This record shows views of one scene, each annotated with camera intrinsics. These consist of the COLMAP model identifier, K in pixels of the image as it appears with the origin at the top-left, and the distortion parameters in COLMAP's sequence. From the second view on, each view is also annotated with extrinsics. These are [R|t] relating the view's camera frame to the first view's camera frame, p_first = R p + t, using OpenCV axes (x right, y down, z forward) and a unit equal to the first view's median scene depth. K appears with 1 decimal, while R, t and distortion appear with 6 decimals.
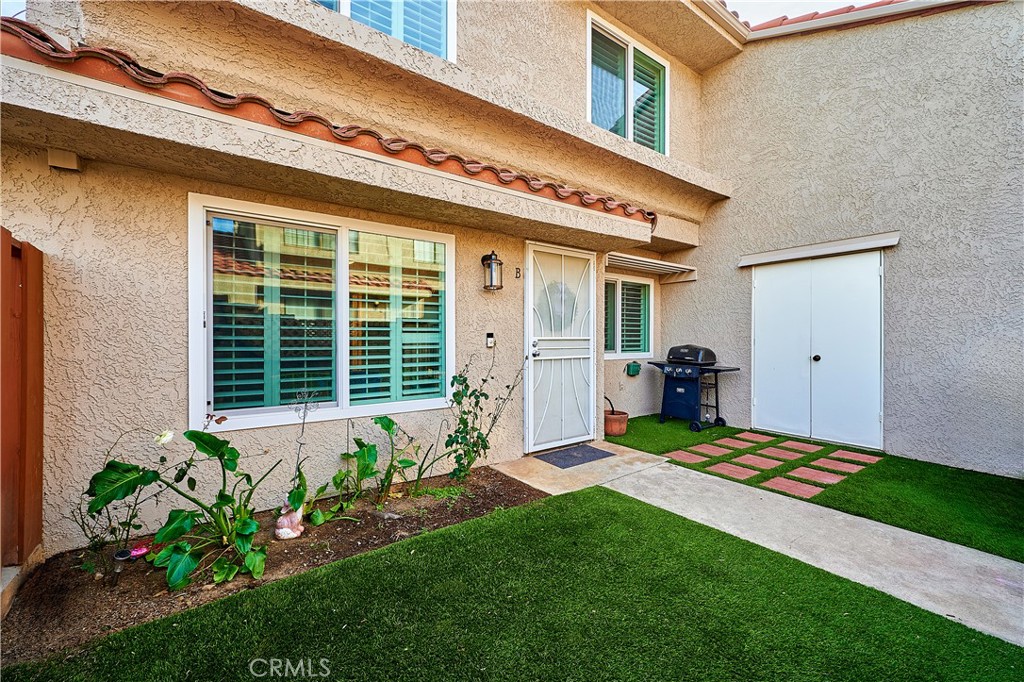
lens RADIAL K [[411.1, 0, 512.0], [0, 411.1, 341.0], [0, 0, 1]] dist [-0.000873, -0.000296]
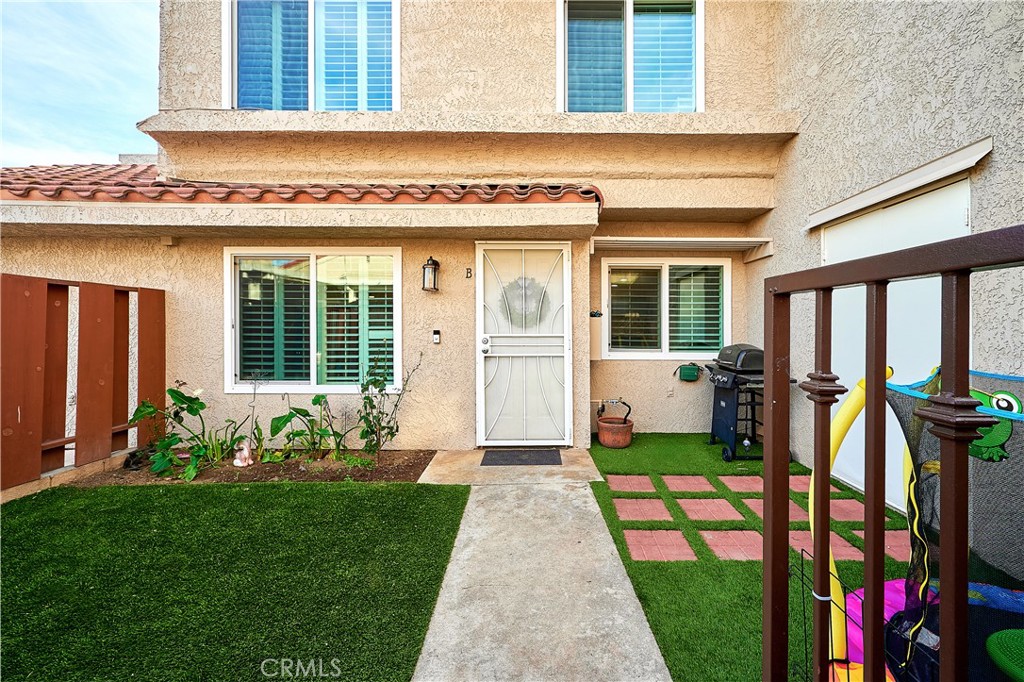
lens RADIAL K [[424.0, 0, 546.3], [0, 424.0, 330.4], [0, 0, 1]] dist [-0.000946, 0.000061]
pose [[0.814513, 0.002369, -0.580141, 0.845431], [-0.004257, 0.999989, -0.001894, -0.018506], [0.580130, 0.004012, 0.814514, 0.243287]]
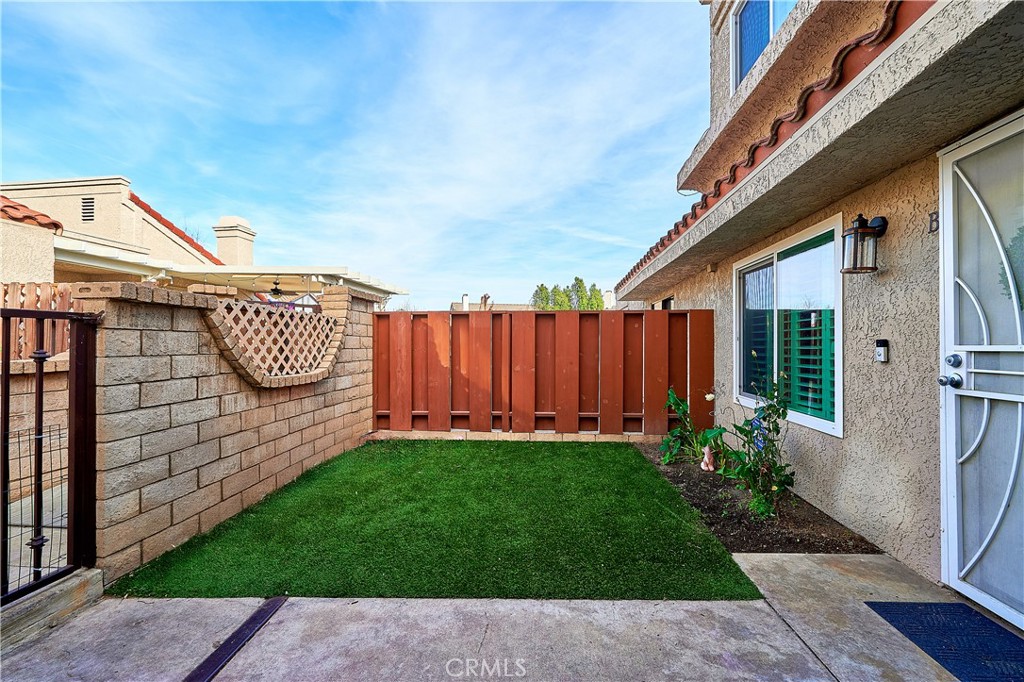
lens RADIAL K [[424.5, 0, 512.0], [0, 424.5, 341.0], [0, 0, 1]] dist [0.000132, 0.000072]
pose [[-0.660934, -0.011106, -0.750362, 0.803293], [-0.009727, 0.999933, -0.006232, -0.007900], [0.750381, 0.003180, -0.660998, 1.002676]]
